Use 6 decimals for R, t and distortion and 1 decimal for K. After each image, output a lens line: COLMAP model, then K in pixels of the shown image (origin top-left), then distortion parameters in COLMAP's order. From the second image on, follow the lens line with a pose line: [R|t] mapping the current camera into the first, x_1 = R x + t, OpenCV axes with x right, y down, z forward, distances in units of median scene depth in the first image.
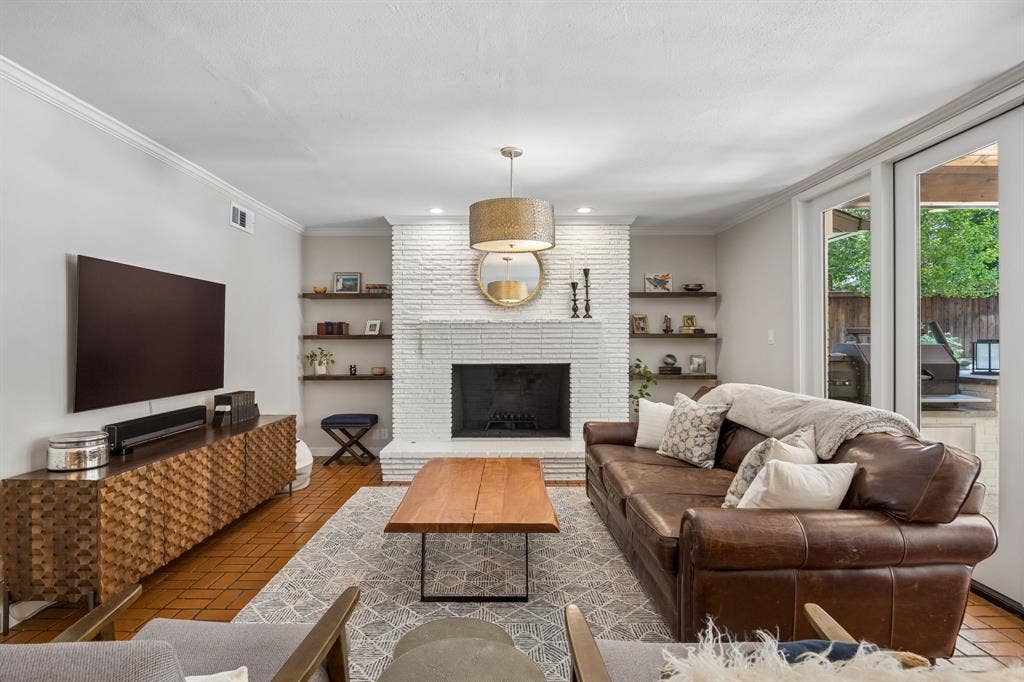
lens RADIAL K [[532.3, 0, 496.5], [0, 532.3, 339.0], [0, 0, 1]] dist [-0.014388, 0.001535]
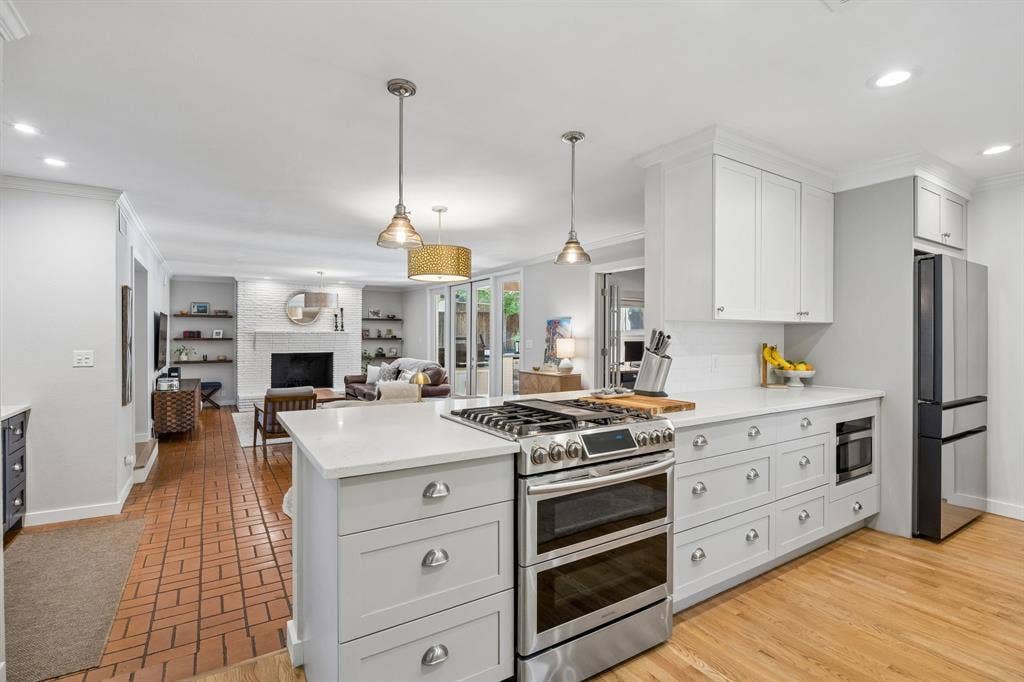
lens RADIAL K [[513.1, 0, 516.1], [0, 513.1, 336.3], [0, 0, 1]] dist [-0.018099, -0.000773]
pose [[0.845087, 0.003653, 0.534616, -0.338960], [-0.007202, 0.999964, 0.004551, -0.032266], [-0.534580, -0.007696, 0.845083, -1.114854]]
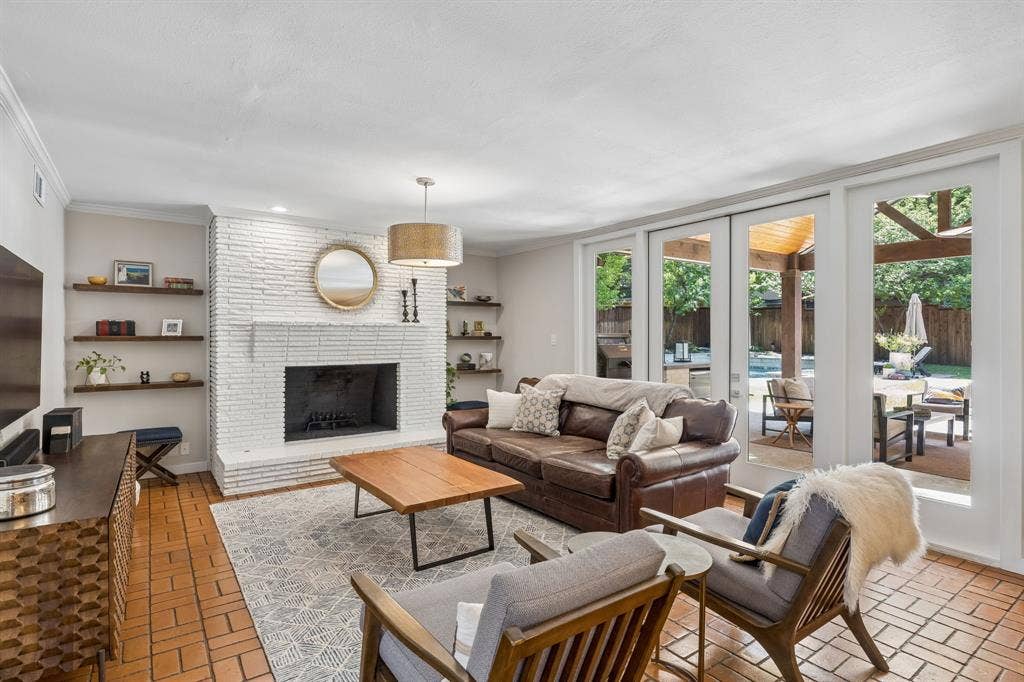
lens RADIAL K [[532.3, 0, 506.7], [0, 532.3, 339.1], [0, 0, 1]] dist [-0.014388, 0.001535]
pose [[0.805718, 0.000090, 0.592299, -0.341364], [-0.003559, 0.999983, 0.004689, -0.009804], [-0.592289, -0.005886, 0.805704, -0.025010]]
